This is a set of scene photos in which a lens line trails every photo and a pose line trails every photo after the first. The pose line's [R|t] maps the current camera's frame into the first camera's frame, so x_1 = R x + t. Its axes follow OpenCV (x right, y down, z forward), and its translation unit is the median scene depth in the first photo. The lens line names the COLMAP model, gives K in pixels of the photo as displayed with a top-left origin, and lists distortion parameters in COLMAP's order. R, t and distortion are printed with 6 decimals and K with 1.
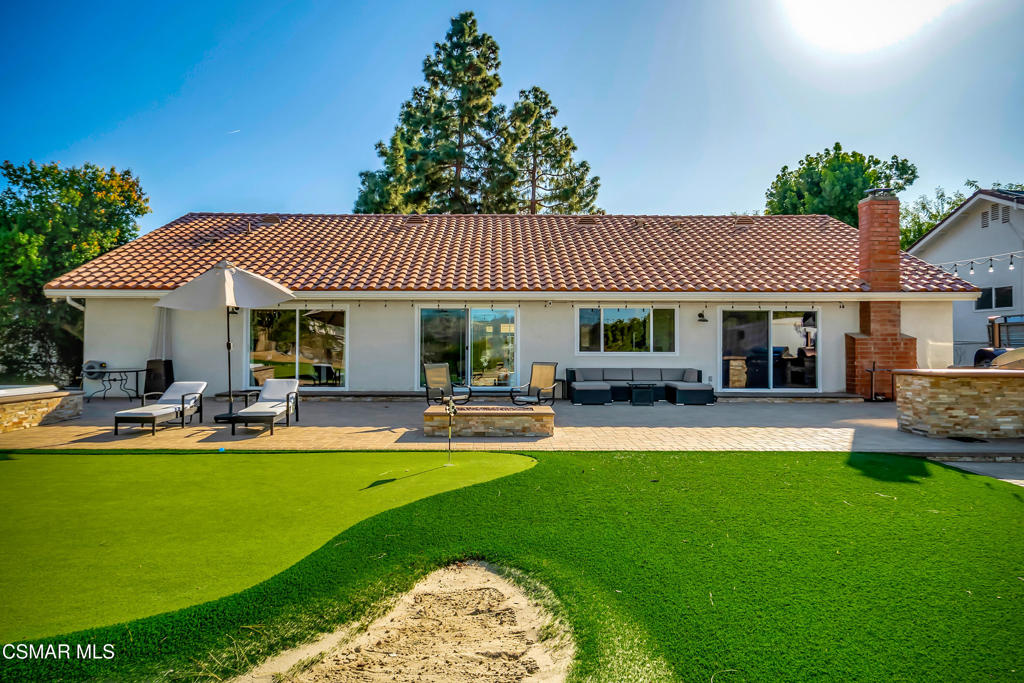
lens RADIAL K [[694.2, 0, 508.9], [0, 694.2, 337.9], [0, 0, 1]] dist [-0.004360, 0.000857]
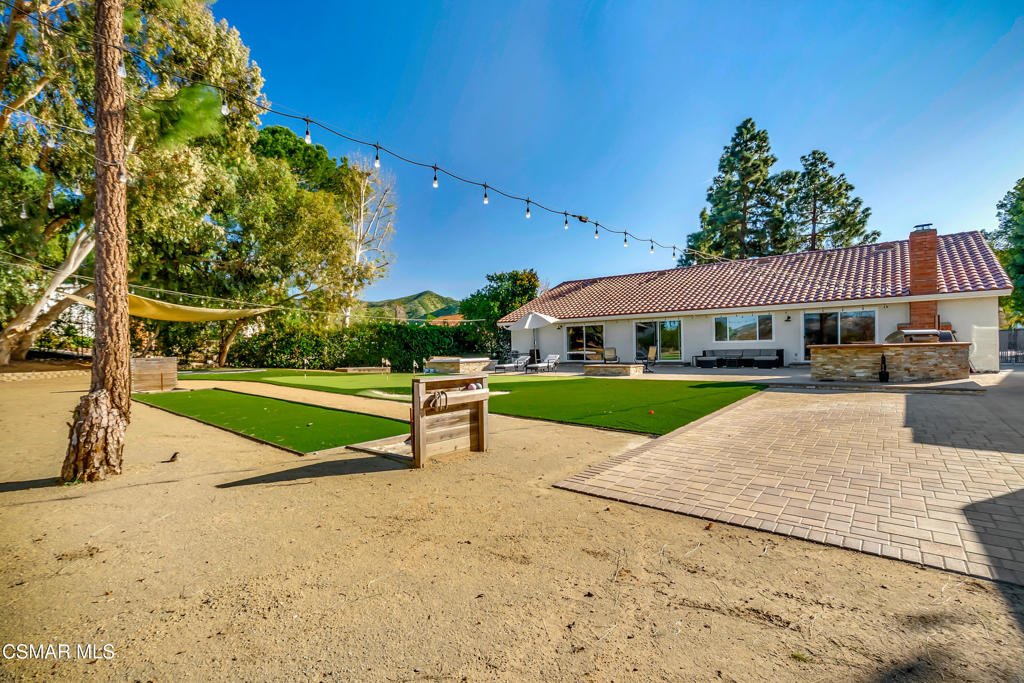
lens RADIAL K [[468.2, 0, 511.3], [0, 468.2, 345.8], [0, 0, 1]] dist [0.000811, 0.000216]
pose [[0.771119, -0.021860, -0.636316, 0.188687], [0.030280, 0.999539, 0.002356, 0.005057], [0.635971, -0.021084, 0.771425, -0.125583]]
